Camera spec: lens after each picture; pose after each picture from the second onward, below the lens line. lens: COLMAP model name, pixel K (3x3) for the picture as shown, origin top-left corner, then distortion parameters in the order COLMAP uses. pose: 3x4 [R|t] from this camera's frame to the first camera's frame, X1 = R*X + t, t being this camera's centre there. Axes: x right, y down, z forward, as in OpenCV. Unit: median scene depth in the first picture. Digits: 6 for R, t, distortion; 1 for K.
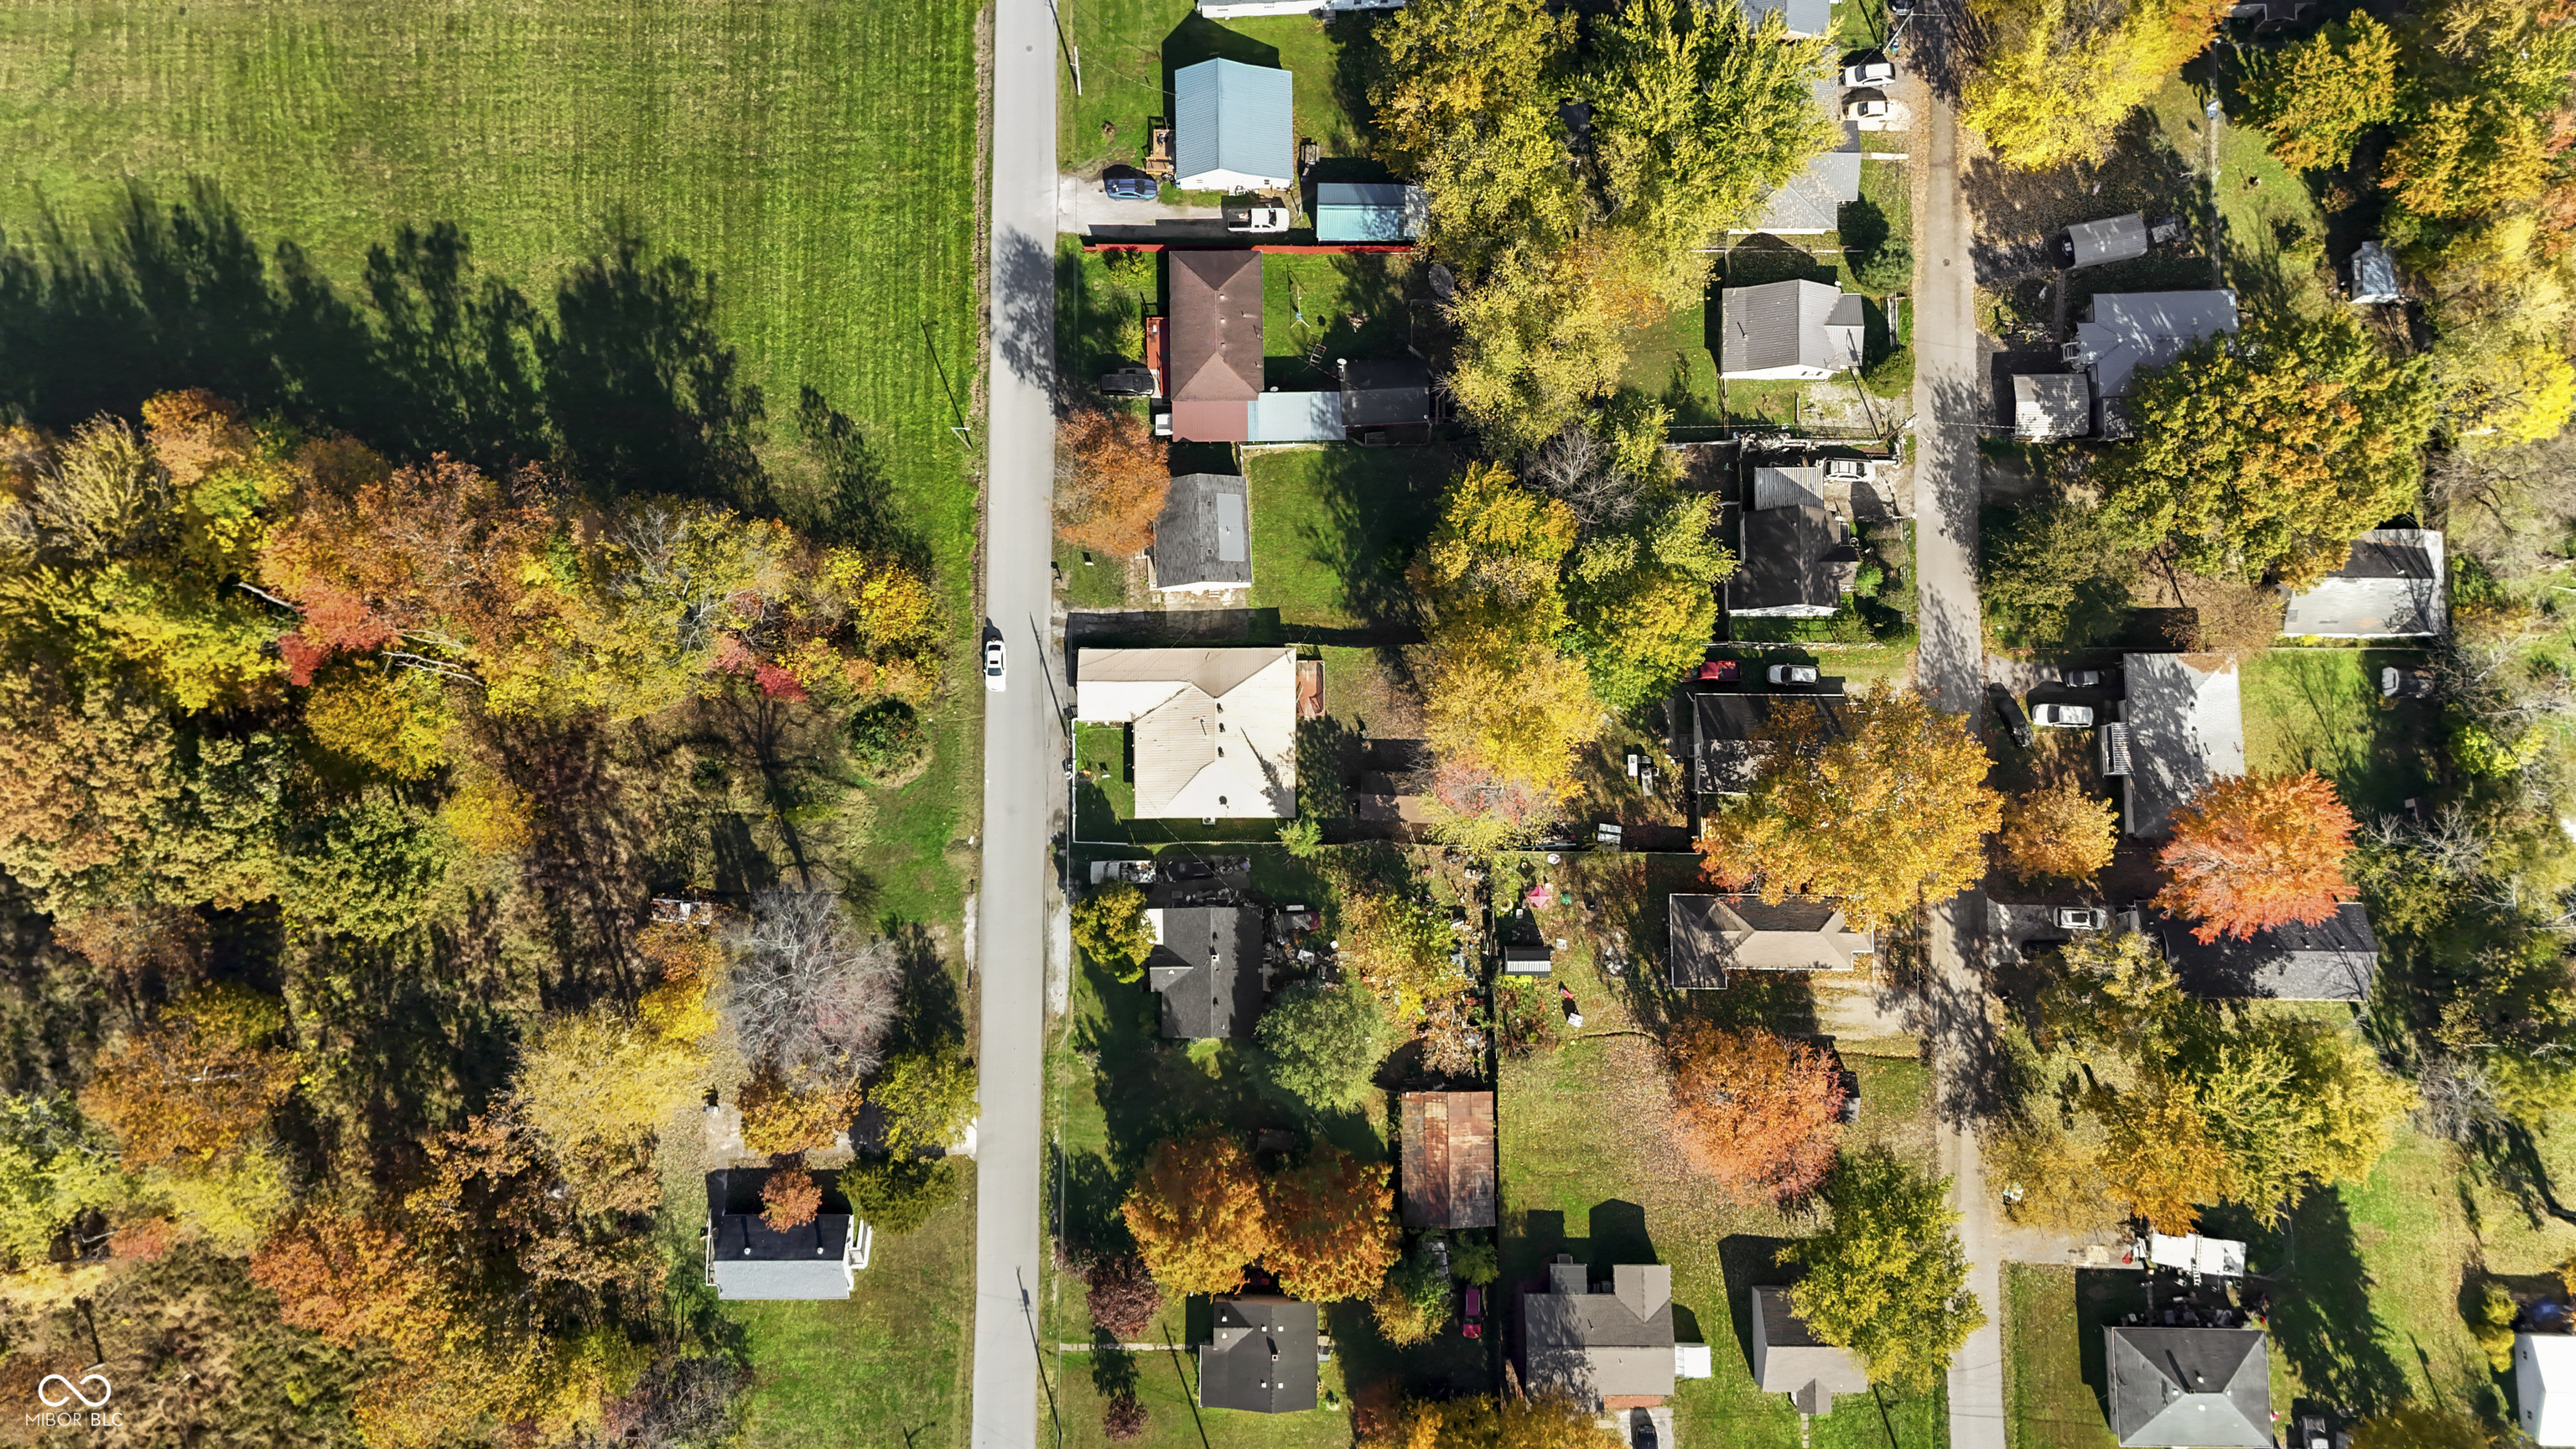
lens RADIAL K [[1764.3, 0, 1288.0], [0, 1764.3, 724.5], [0, 0, 1]] dist [0.063031, -0.154042]
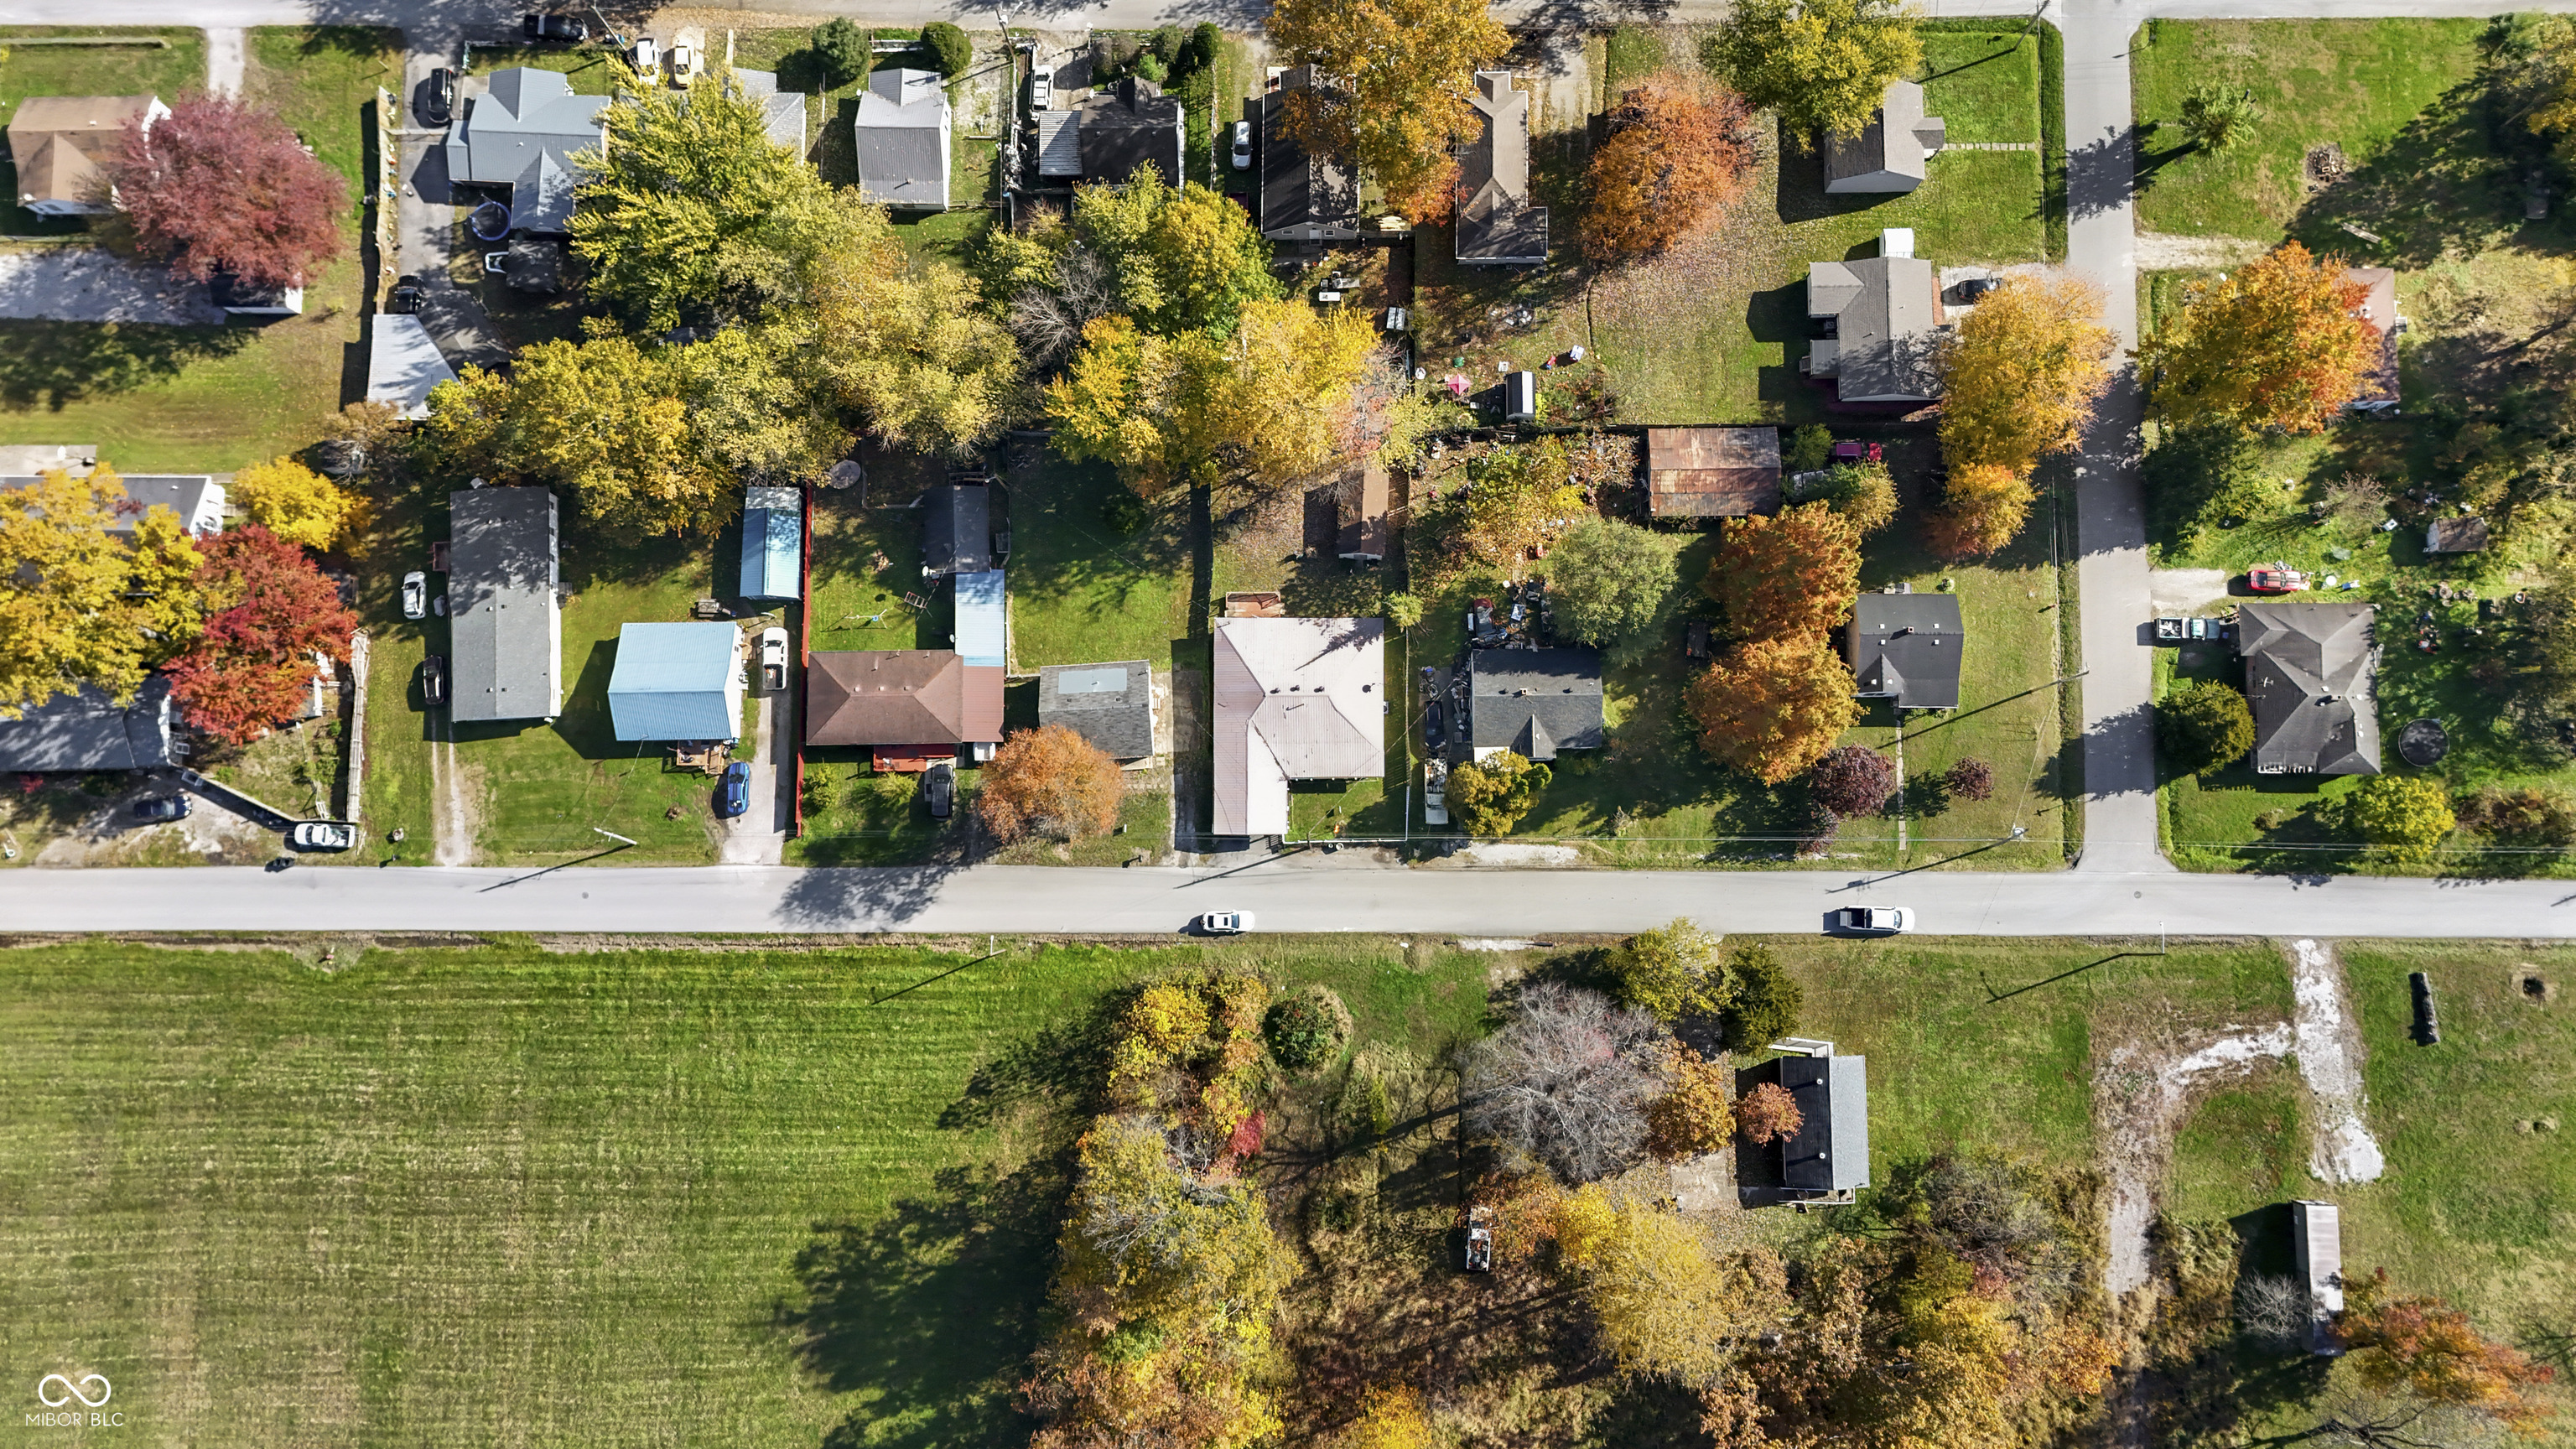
lens RADIAL K [[1764.3, 0, 1288.0], [0, 1764.3, 724.5], [0, 0, 1]] dist [0.063031, -0.154042]
pose [[0.002705, -0.994804, 0.101776, -0.158105], [0.997721, 0.009546, 0.066790, -0.068024], [-0.067414, 0.101363, 0.992563, 0.006537]]
